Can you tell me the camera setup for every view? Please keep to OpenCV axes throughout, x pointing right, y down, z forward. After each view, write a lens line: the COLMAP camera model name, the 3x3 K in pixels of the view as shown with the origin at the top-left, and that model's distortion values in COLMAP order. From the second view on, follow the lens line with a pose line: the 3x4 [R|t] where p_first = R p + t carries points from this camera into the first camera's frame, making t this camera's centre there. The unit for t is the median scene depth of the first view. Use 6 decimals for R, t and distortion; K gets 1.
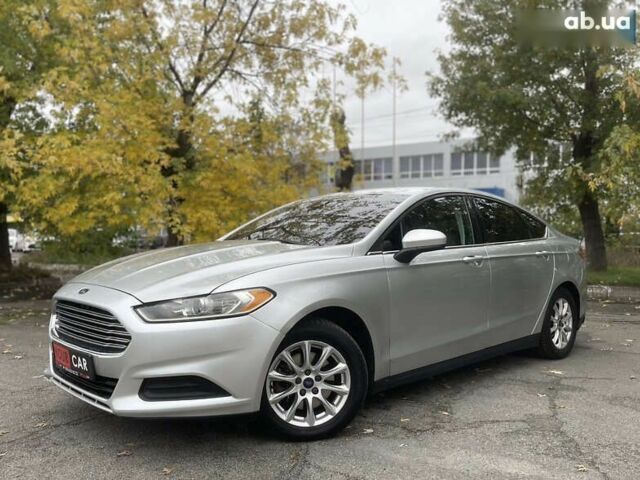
lens RADIAL K [[540.1, 0, 314.0], [0, 540.1, 243.6], [0, 0, 1]] dist [0.043343, -0.032750]
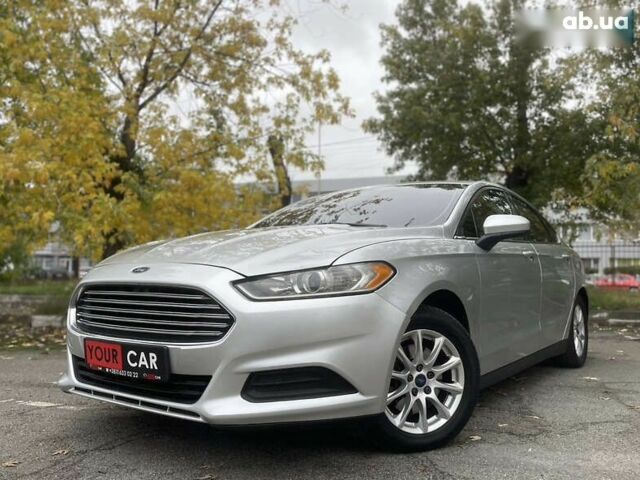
lens RADIAL K [[540.1, 0, 326.0], [0, 540.1, 241.6], [0, 0, 1]] dist [0.043343, -0.032750]
pose [[0.982868, 0.019577, 0.183270, -0.298882], [-0.006875, 0.997545, -0.069687, 0.097424], [-0.184185, 0.067233, 0.980589, 0.179091]]
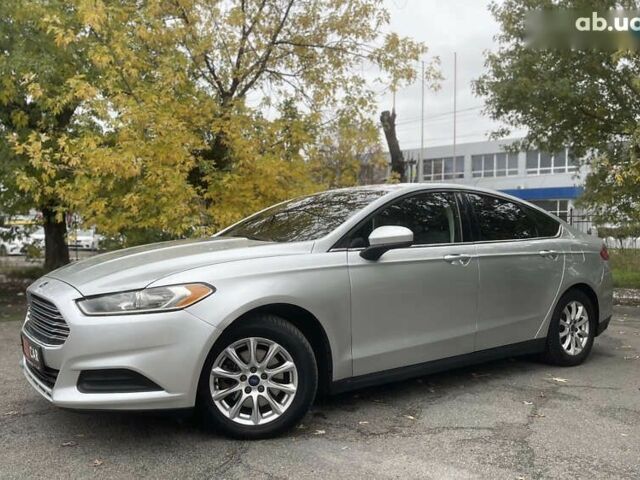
lens RADIAL K [[540.1, 0, 318.8], [0, 540.1, 244.4], [0, 0, 1]] dist [0.043343, -0.032750]
pose [[0.993516, 0.005194, -0.113573, 0.208116], [-0.005170, 0.999987, 0.000498, 0.008052], [0.113574, 0.000092, 0.993530, 0.032098]]
